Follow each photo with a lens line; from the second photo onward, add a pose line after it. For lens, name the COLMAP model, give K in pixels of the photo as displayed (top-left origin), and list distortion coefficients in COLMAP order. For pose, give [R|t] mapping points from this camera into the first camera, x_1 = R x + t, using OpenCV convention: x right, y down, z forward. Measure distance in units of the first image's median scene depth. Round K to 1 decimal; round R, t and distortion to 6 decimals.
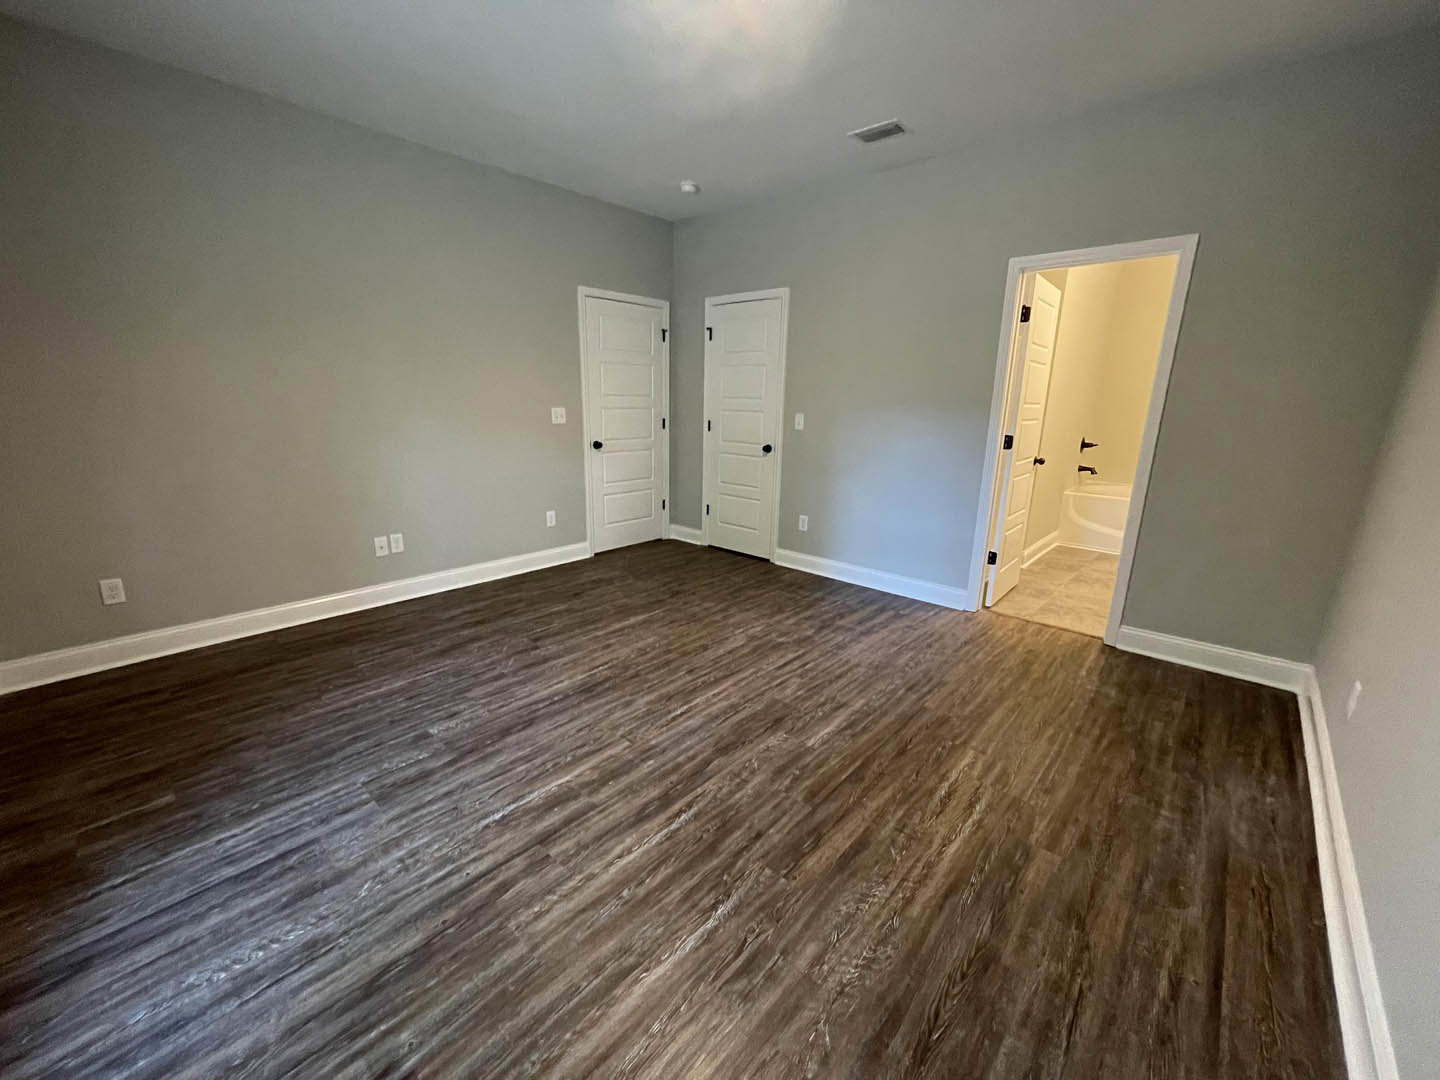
lens RADIAL K [[580.8, 0, 715.0], [0, 580.8, 547.4], [0, 0, 1]] dist [0.001570, 0.000419]
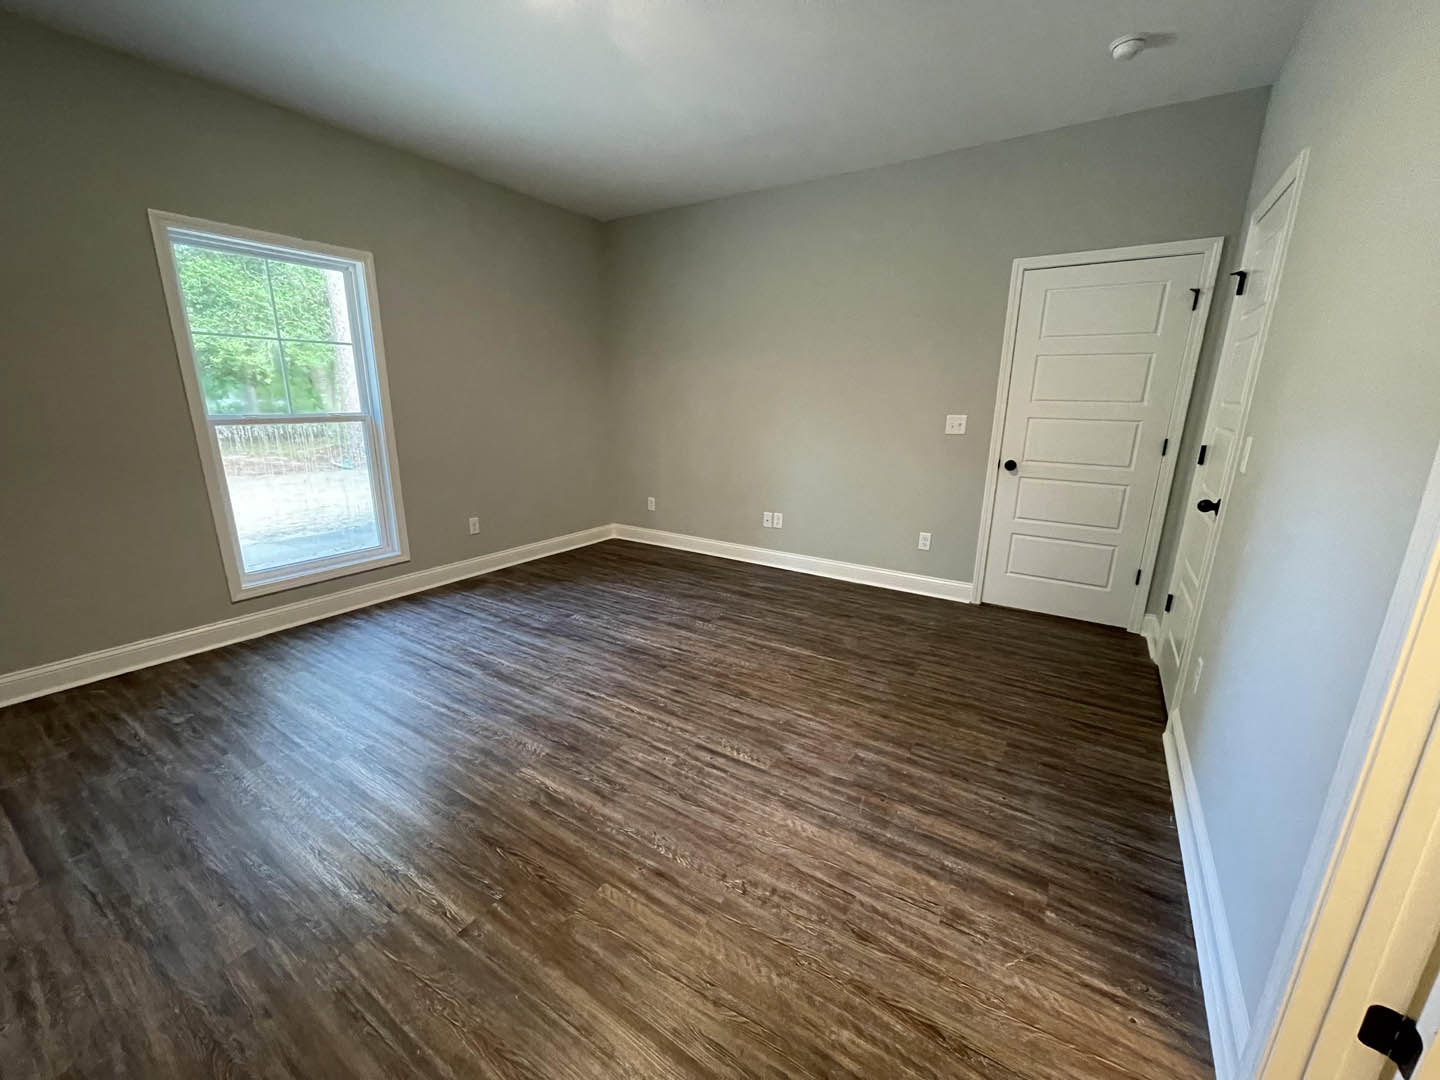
lens RADIAL K [[580.8, 0, 715.0], [0, 580.8, 547.4], [0, 0, 1]] dist [0.001570, 0.000419]
pose [[0.146096, 0.235750, -0.960770, 0.750997], [-0.258475, 0.946551, 0.192957, -0.186158], [0.954907, 0.220144, 0.199222, 0.766727]]
